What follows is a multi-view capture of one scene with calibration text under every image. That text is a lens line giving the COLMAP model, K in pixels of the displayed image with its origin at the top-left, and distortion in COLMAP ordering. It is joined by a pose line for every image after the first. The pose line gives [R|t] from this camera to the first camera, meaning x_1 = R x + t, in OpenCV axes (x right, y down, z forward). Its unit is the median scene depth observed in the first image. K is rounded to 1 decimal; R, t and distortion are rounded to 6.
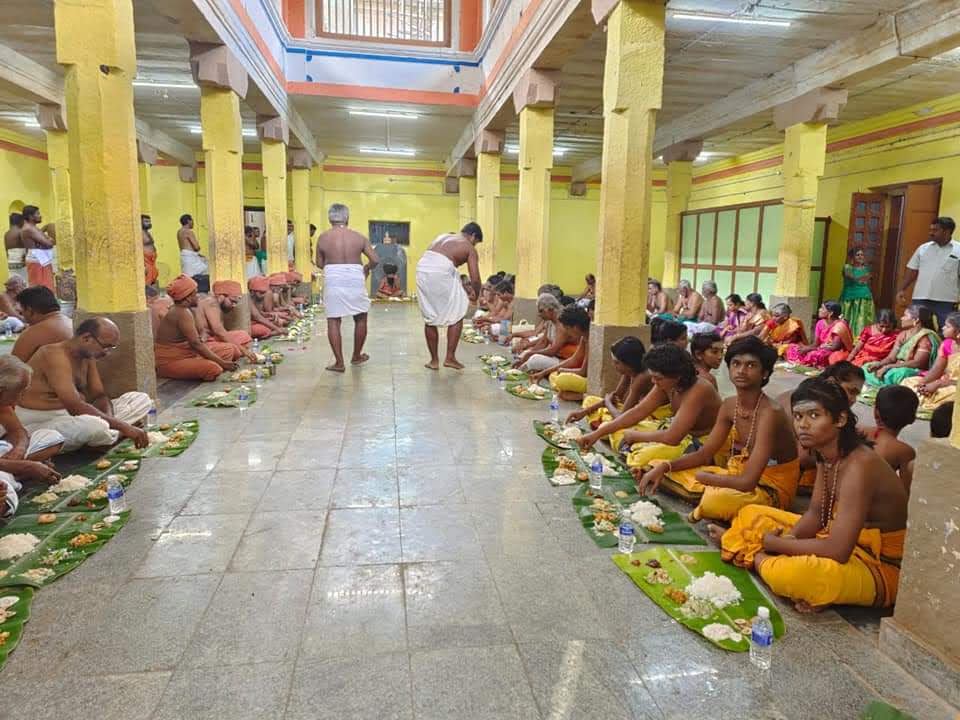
lens RADIAL K [[665.3, 0, 501.1], [0, 665.3, 357.4], [0, 0, 1]] dist [0.048832, -0.040360]
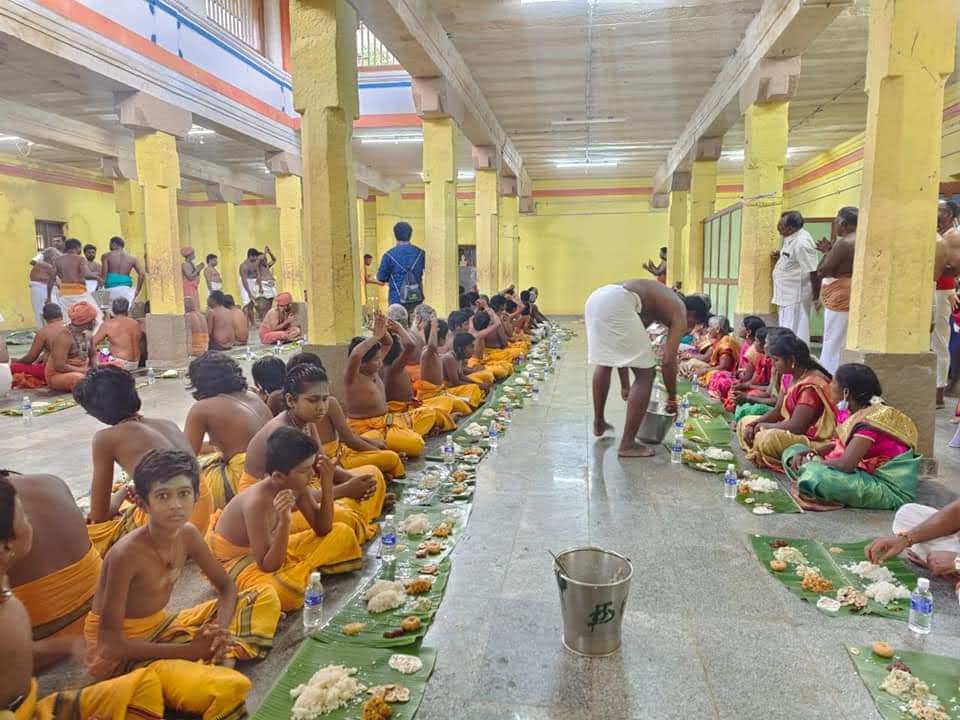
lens RADIAL K [[670.8, 0, 480.0], [0, 670.8, 360.0], [0, 0, 1]] dist [0.053189, -0.044805]
pose [[0.945738, 0.013447, -0.324651, 0.242986], [-0.023959, 0.999309, -0.028405, -0.001825], [0.324045, 0.034642, 0.945407, 0.070101]]
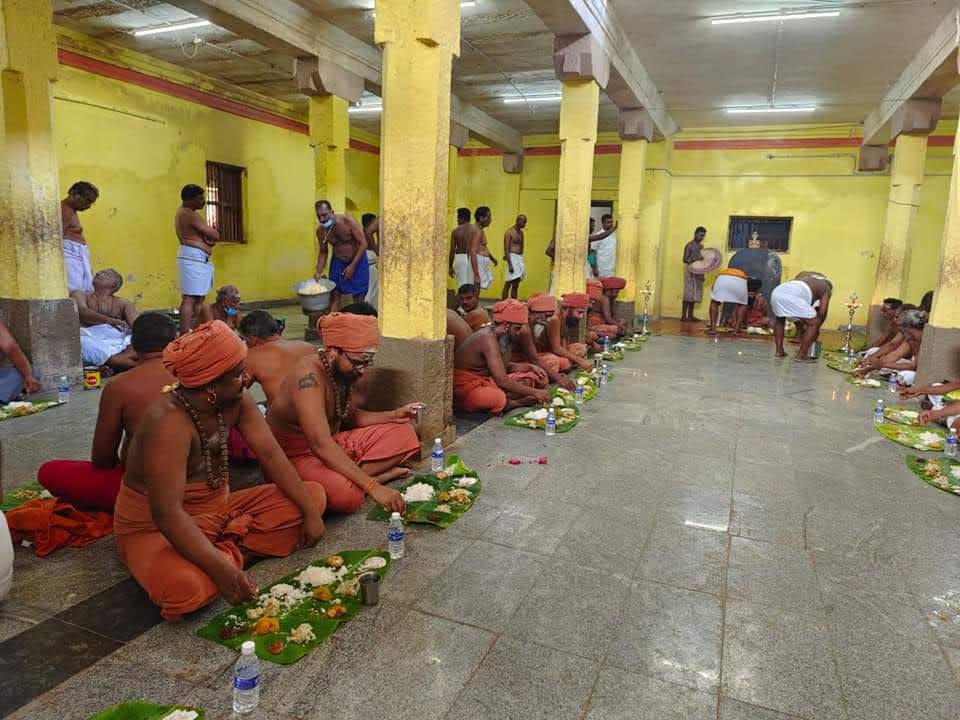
lens RADIAL K [[665.3, 0, 501.1], [0, 665.3, 357.4], [0, 0, 1]] dist [0.048832, -0.040360]
pose [[0.865584, 0.094560, -0.491755, -0.055694], [-0.099744, 0.994889, 0.015738, -0.053358], [0.490729, 0.035427, 0.870591, 0.334435]]
